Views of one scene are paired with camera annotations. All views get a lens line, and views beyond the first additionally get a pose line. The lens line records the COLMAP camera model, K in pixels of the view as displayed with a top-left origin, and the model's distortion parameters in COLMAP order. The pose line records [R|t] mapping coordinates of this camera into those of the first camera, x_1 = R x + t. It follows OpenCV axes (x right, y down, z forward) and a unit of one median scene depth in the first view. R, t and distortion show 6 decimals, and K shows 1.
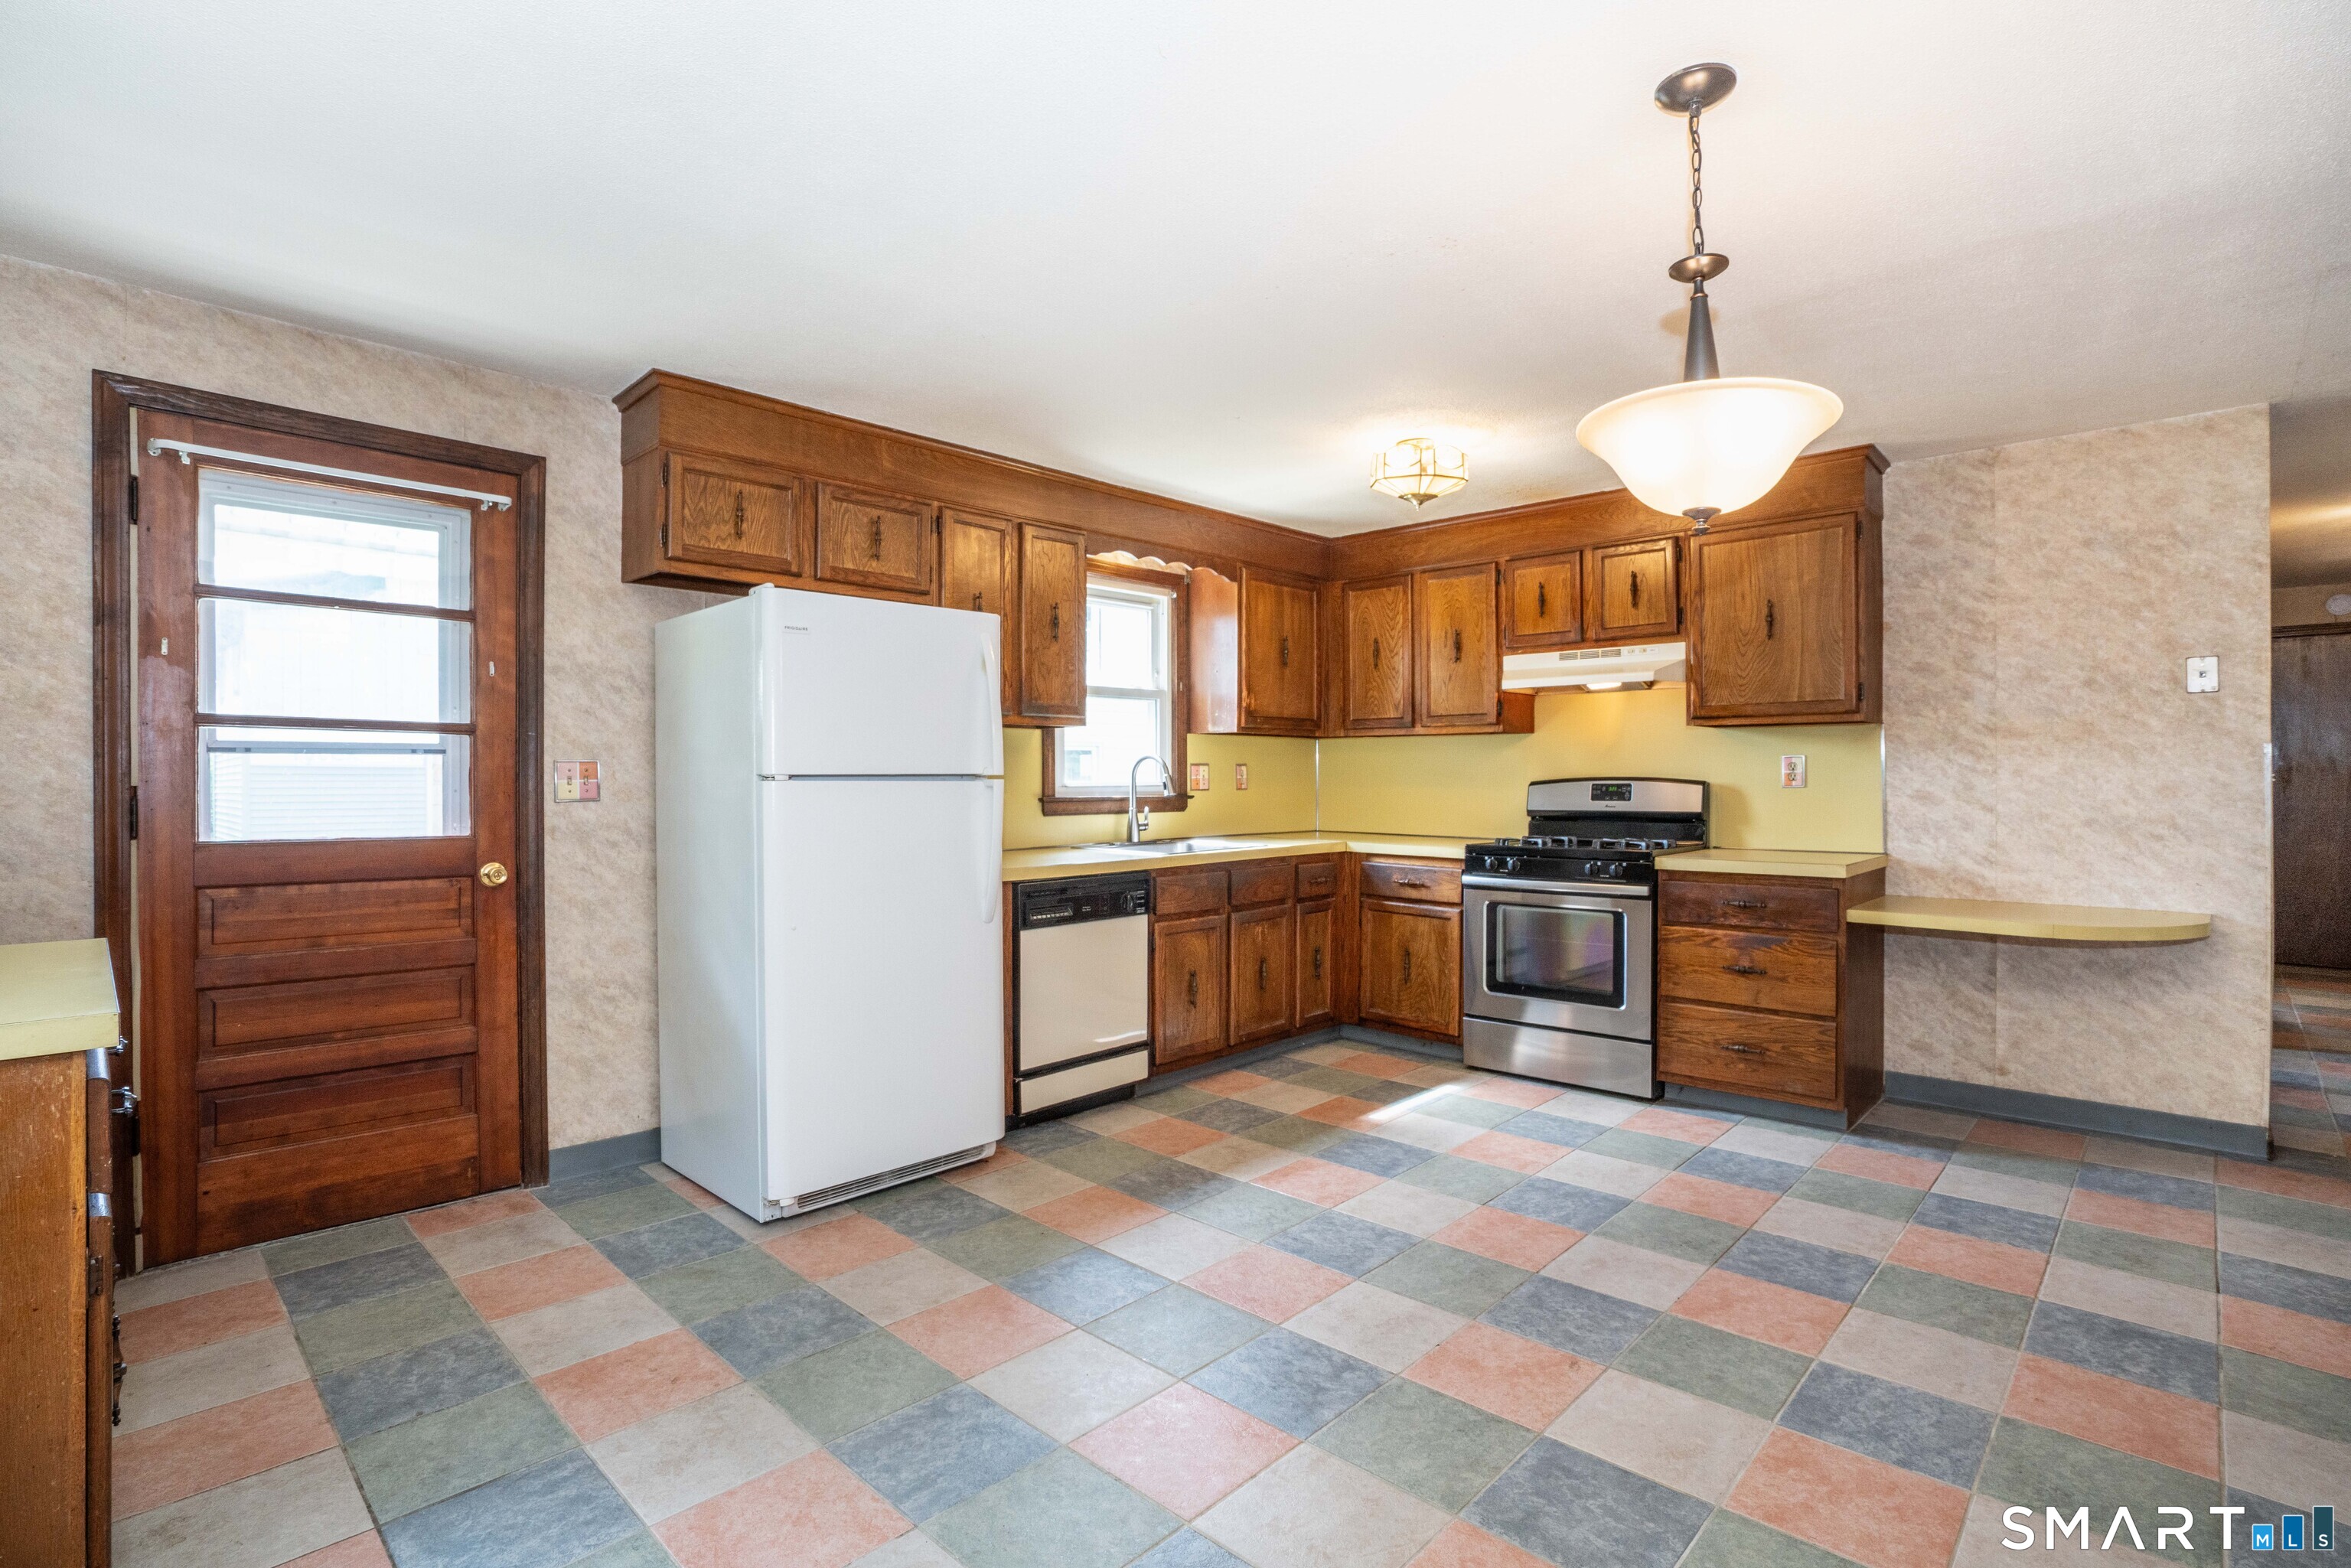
lens RADIAL K [[1090.2, 0, 1188.5], [0, 1090.2, 785.6], [0, 0, 1]] dist [-0.060323, 0.024750]
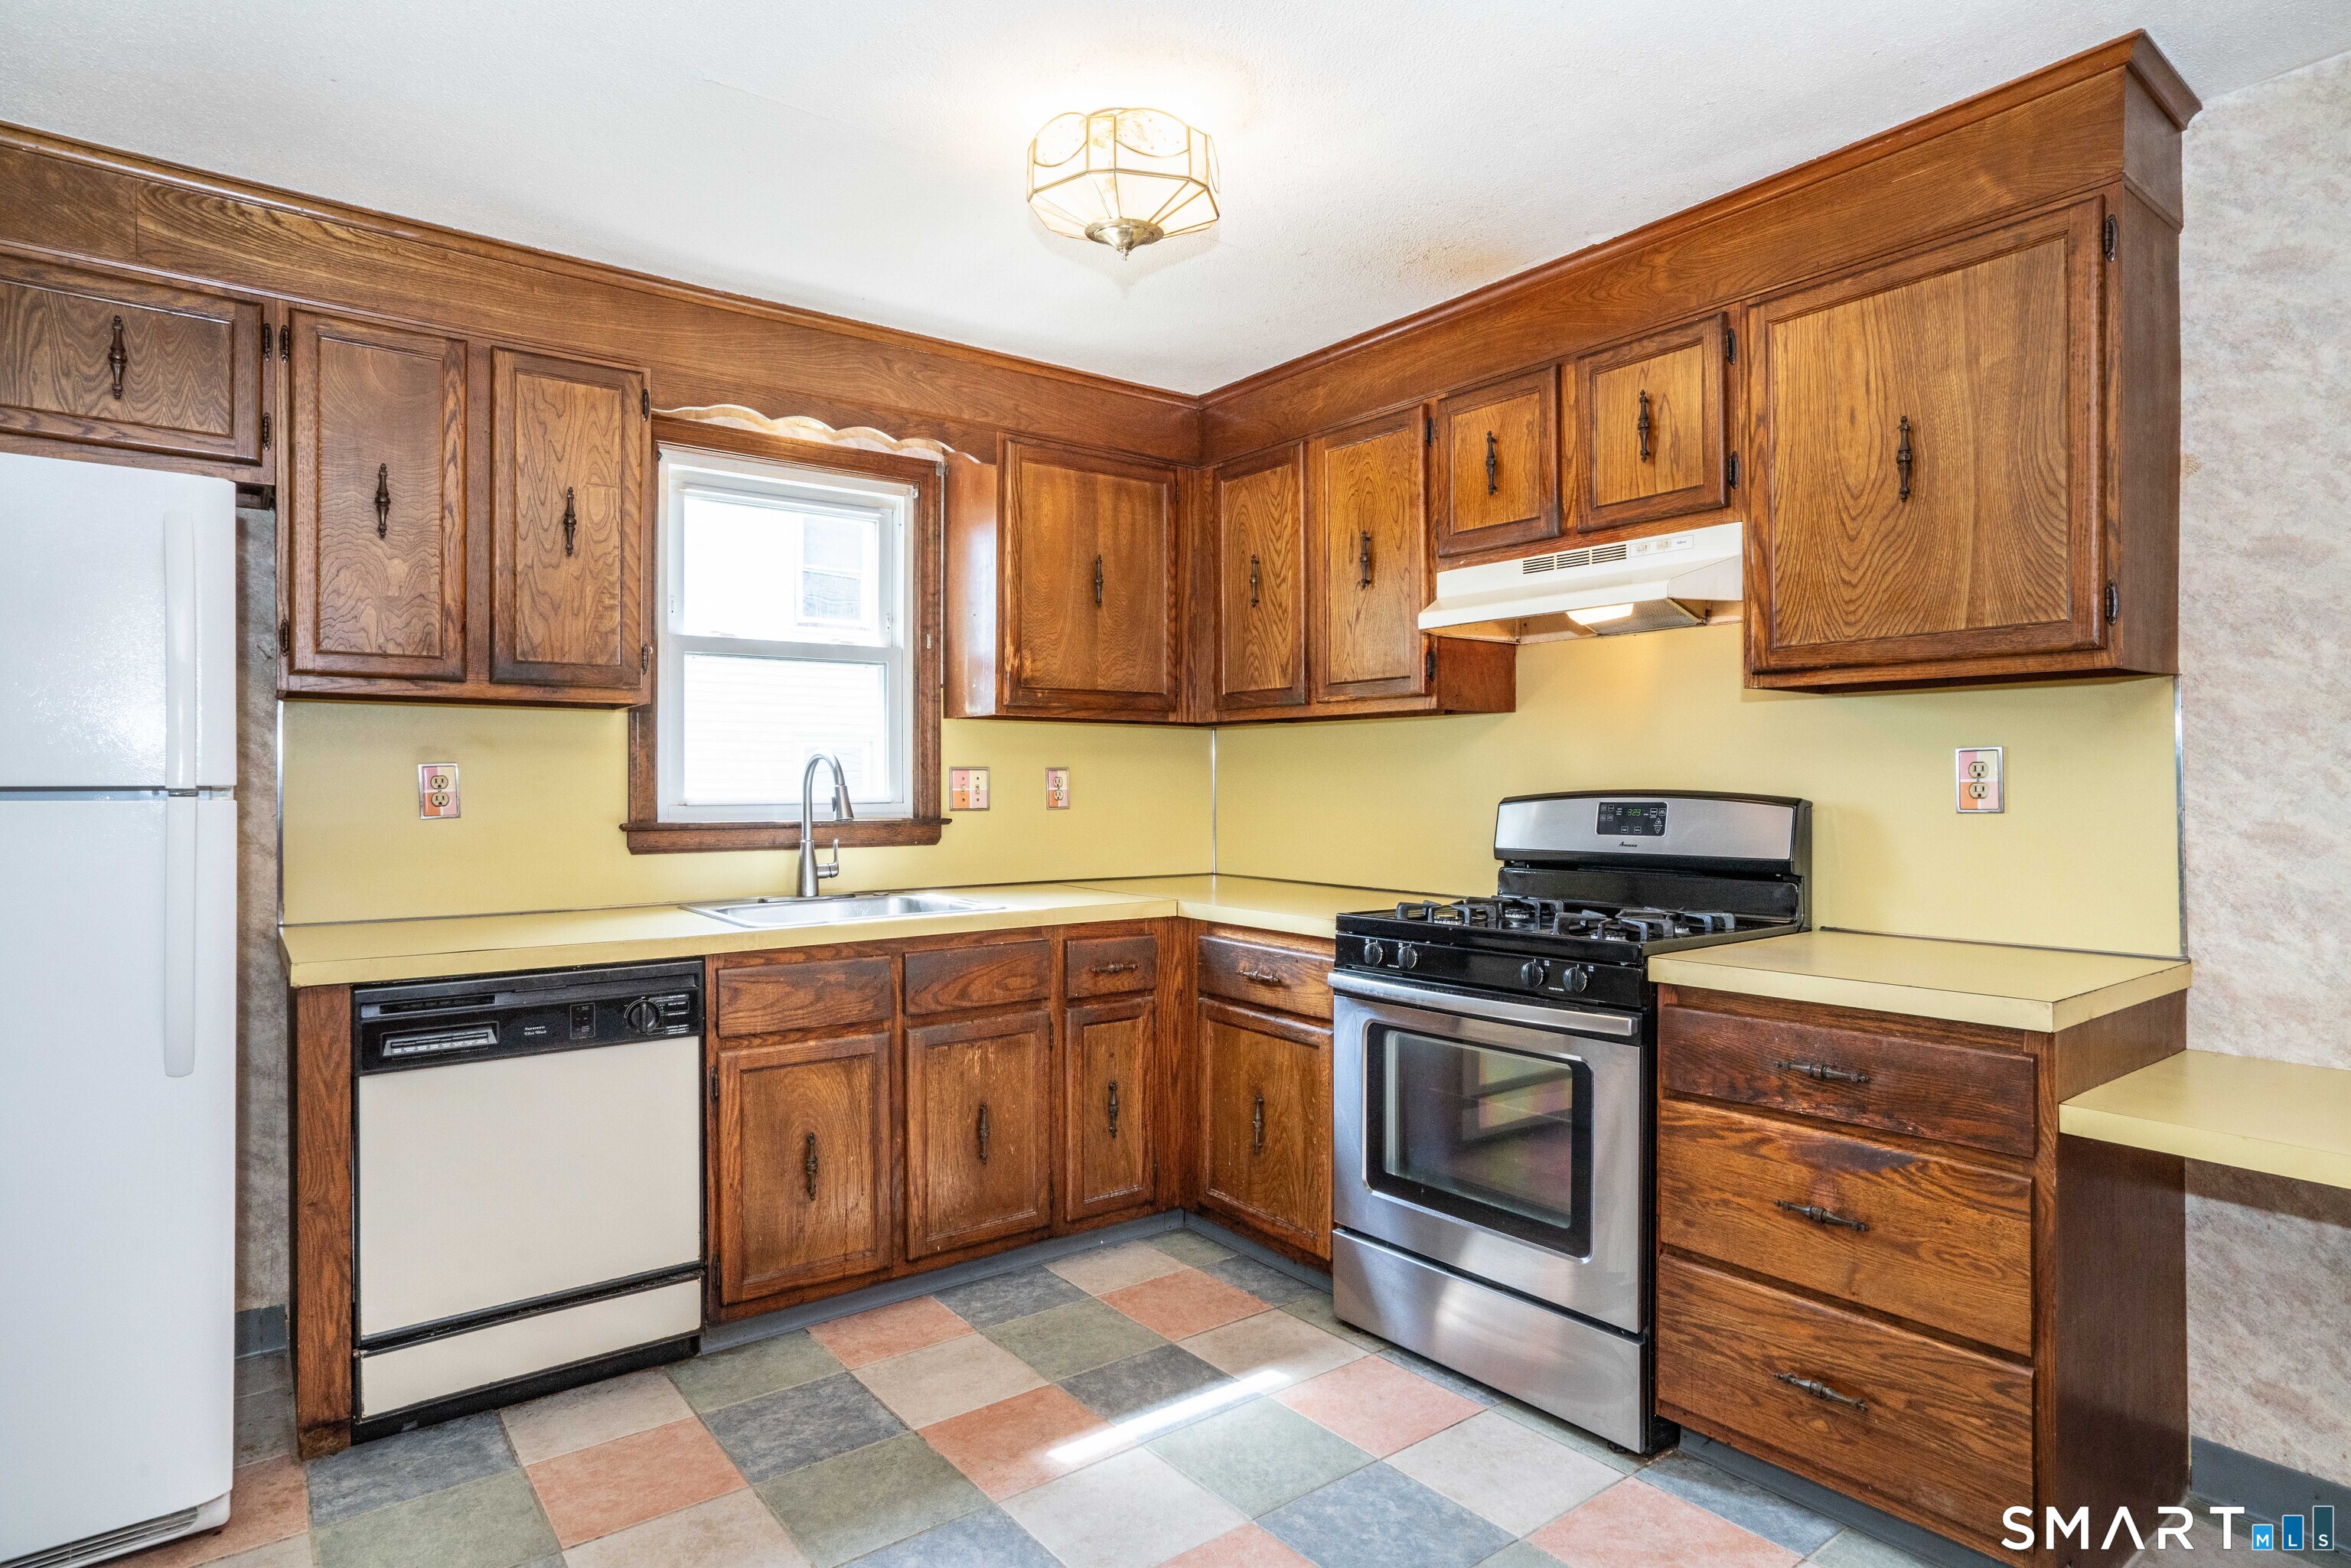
lens RADIAL K [[1260.6, 0, 1183.4], [0, 1260.6, 787.6], [0, 0, 1]] dist [-0.039479, 0.026442]
pose [[0.988680, 0.001343, -0.150031, 0.306312], [-0.002217, 0.999982, -0.005654, -0.006138], [0.150021, 0.005923, 0.988665, 0.405709]]
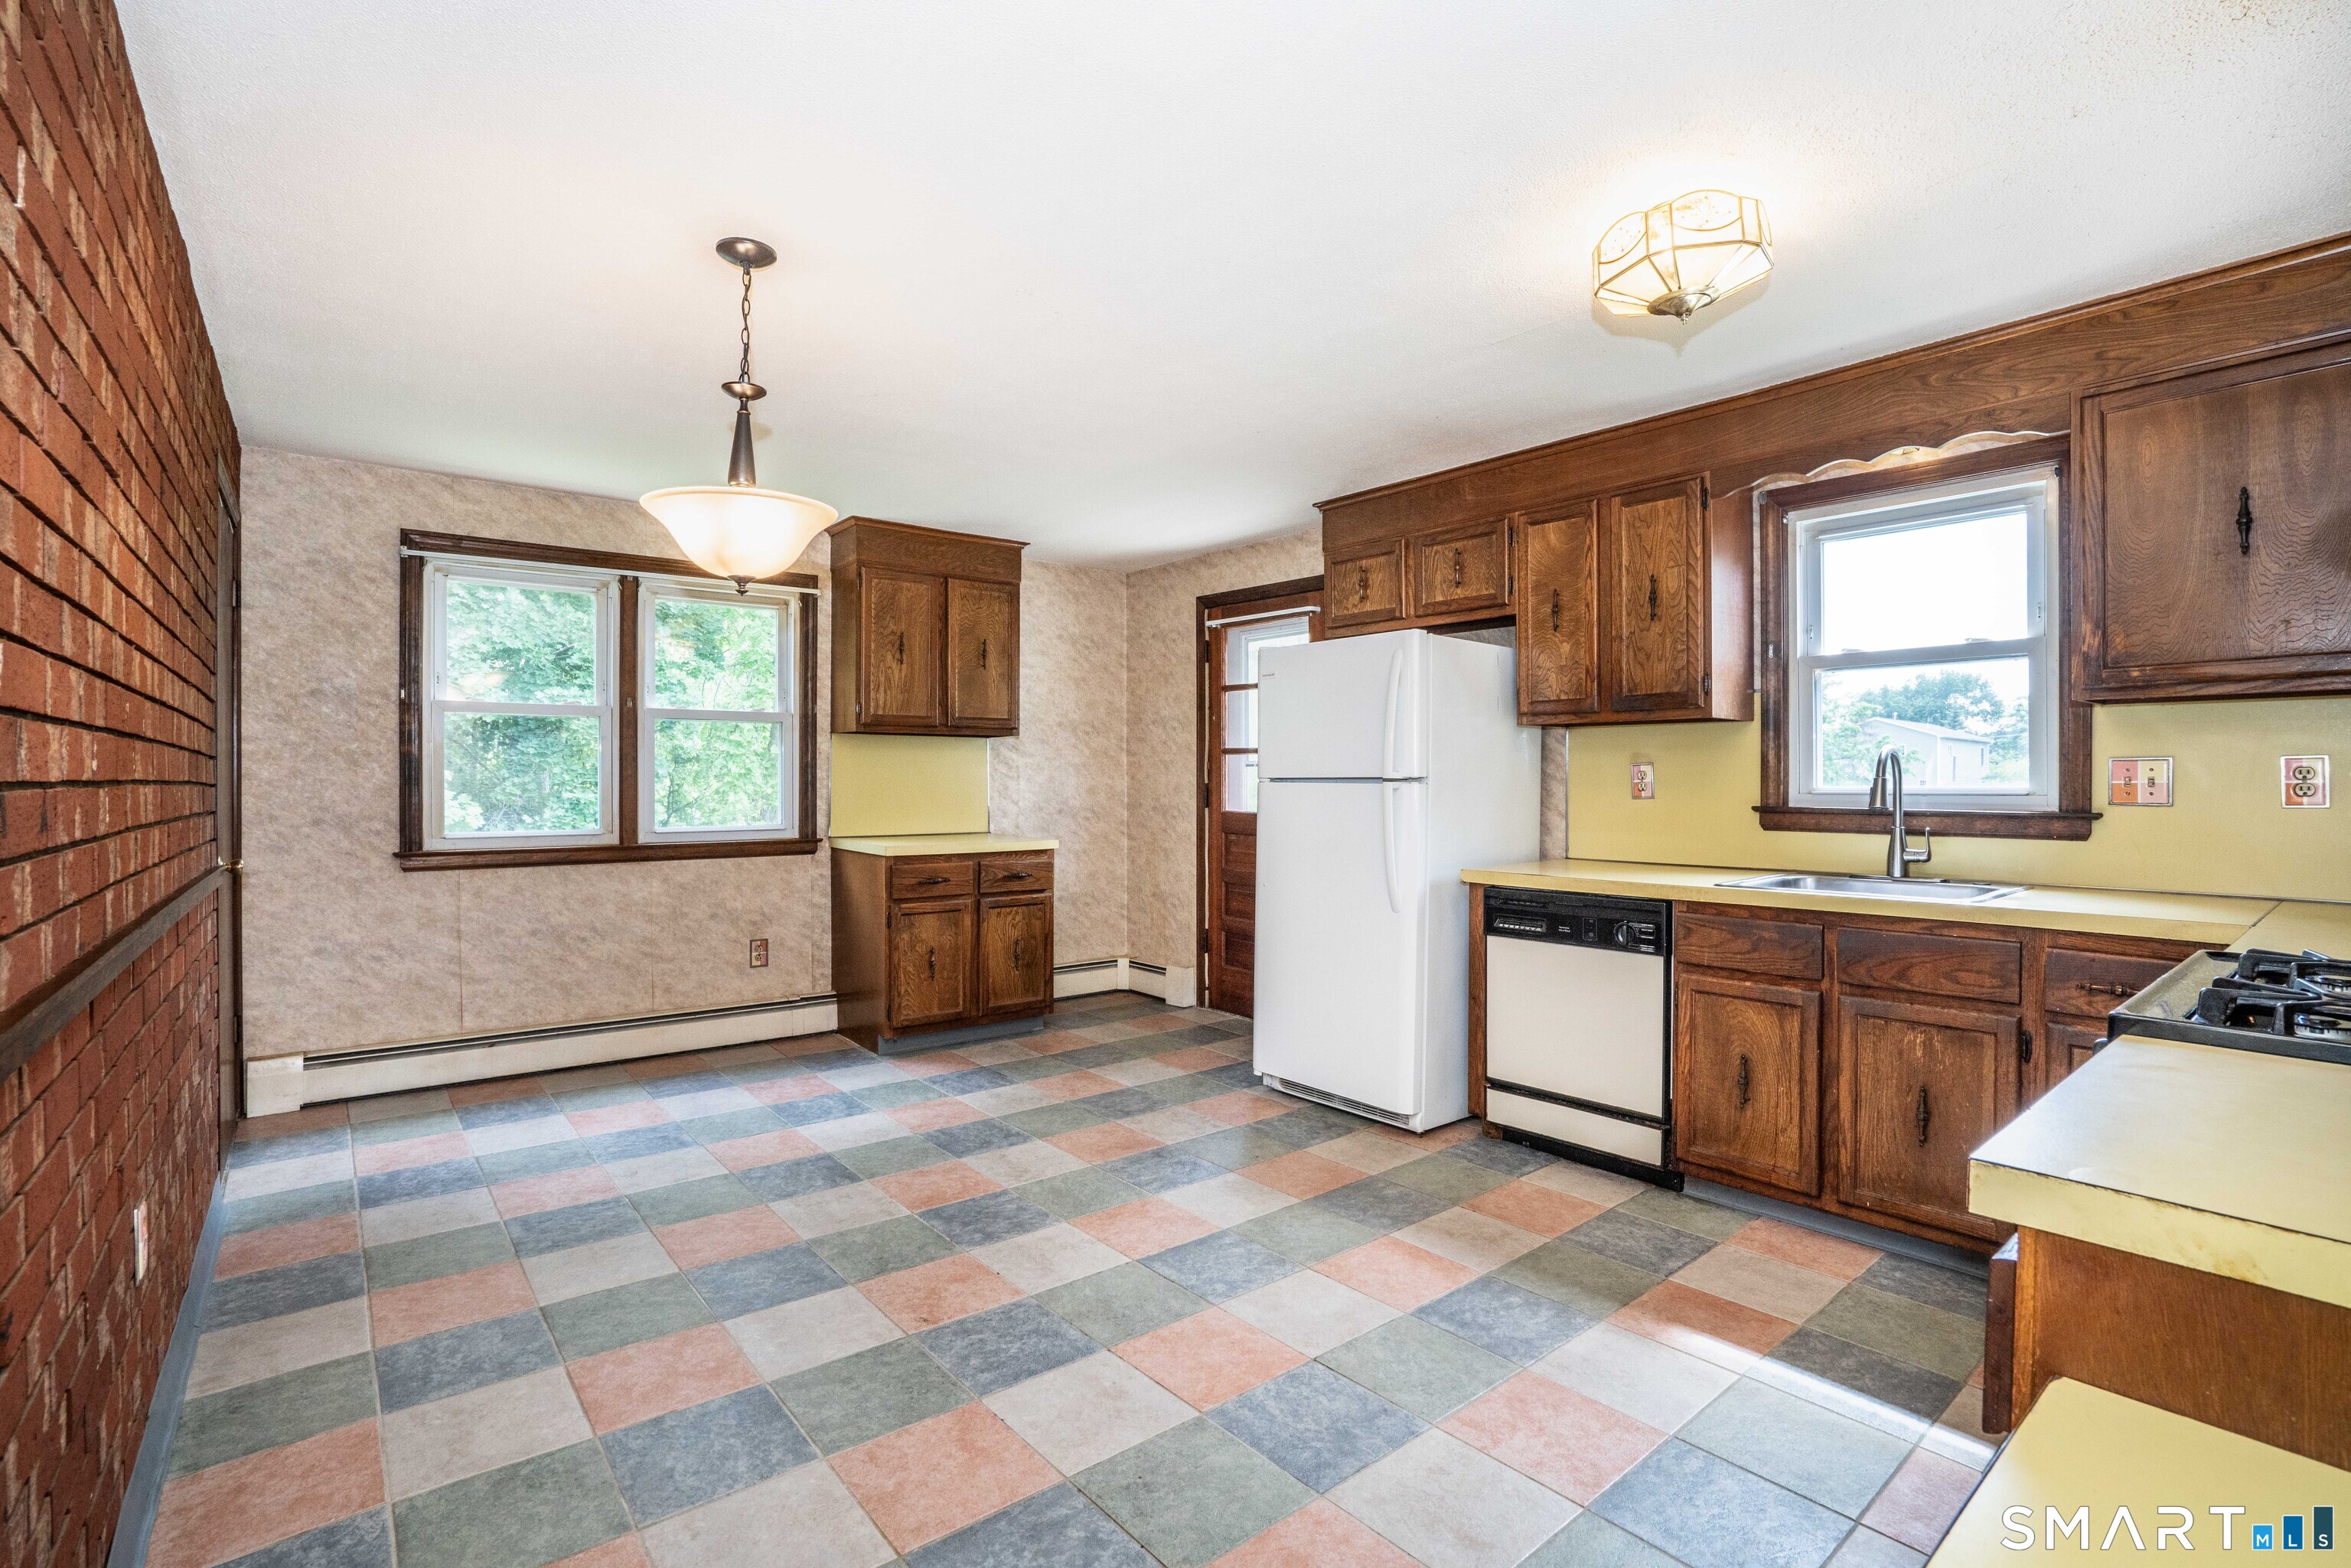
lens RADIAL K [[1090.2, 0, 1188.5], [0, 1090.2, 785.6], [0, 0, 1]] dist [-0.060323, 0.024750]
pose [[-0.114500, 0.007056, -0.993398, 0.770341], [-0.008088, 0.999935, 0.008035, -0.007632], [0.993390, 0.008955, -0.114435, 0.756663]]
